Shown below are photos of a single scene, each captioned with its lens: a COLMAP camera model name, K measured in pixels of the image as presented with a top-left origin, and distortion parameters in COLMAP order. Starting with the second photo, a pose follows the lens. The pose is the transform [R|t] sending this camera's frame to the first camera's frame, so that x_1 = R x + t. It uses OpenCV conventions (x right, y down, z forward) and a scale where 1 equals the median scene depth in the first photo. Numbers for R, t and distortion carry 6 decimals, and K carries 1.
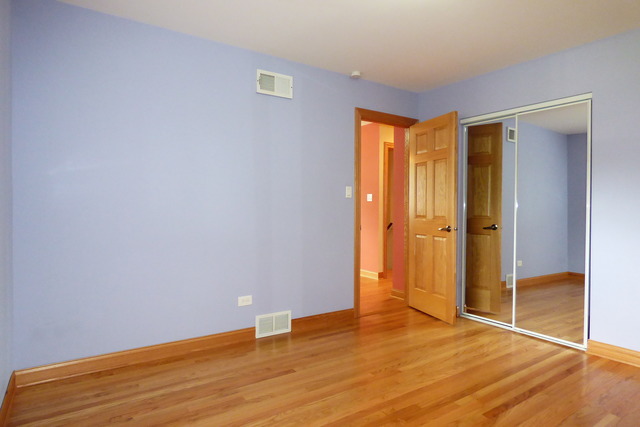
lens RADIAL K [[381.2, 0, 321.3], [0, 381.2, 210.7], [0, 0, 1]] dist [-0.005250, -0.001081]
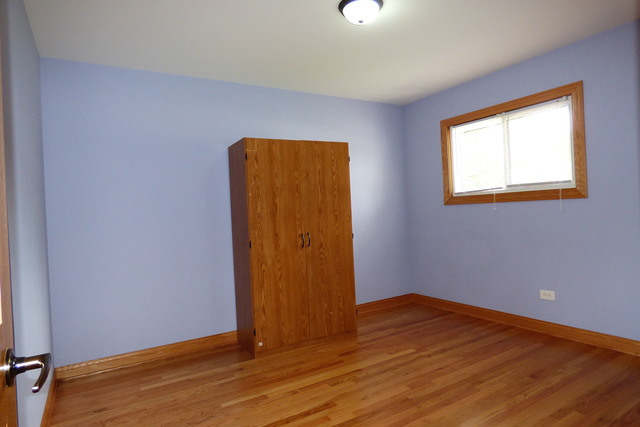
lens RADIAL K [[381.2, 0, 321.3], [0, 381.2, 210.7], [0, 0, 1]] dist [-0.005250, -0.001081]
pose [[-0.997241, 0.045757, 0.058457, 0.368411], [0.046048, 0.998933, 0.003646, -0.036107], [-0.058228, 0.006328, -0.998283, 2.049473]]
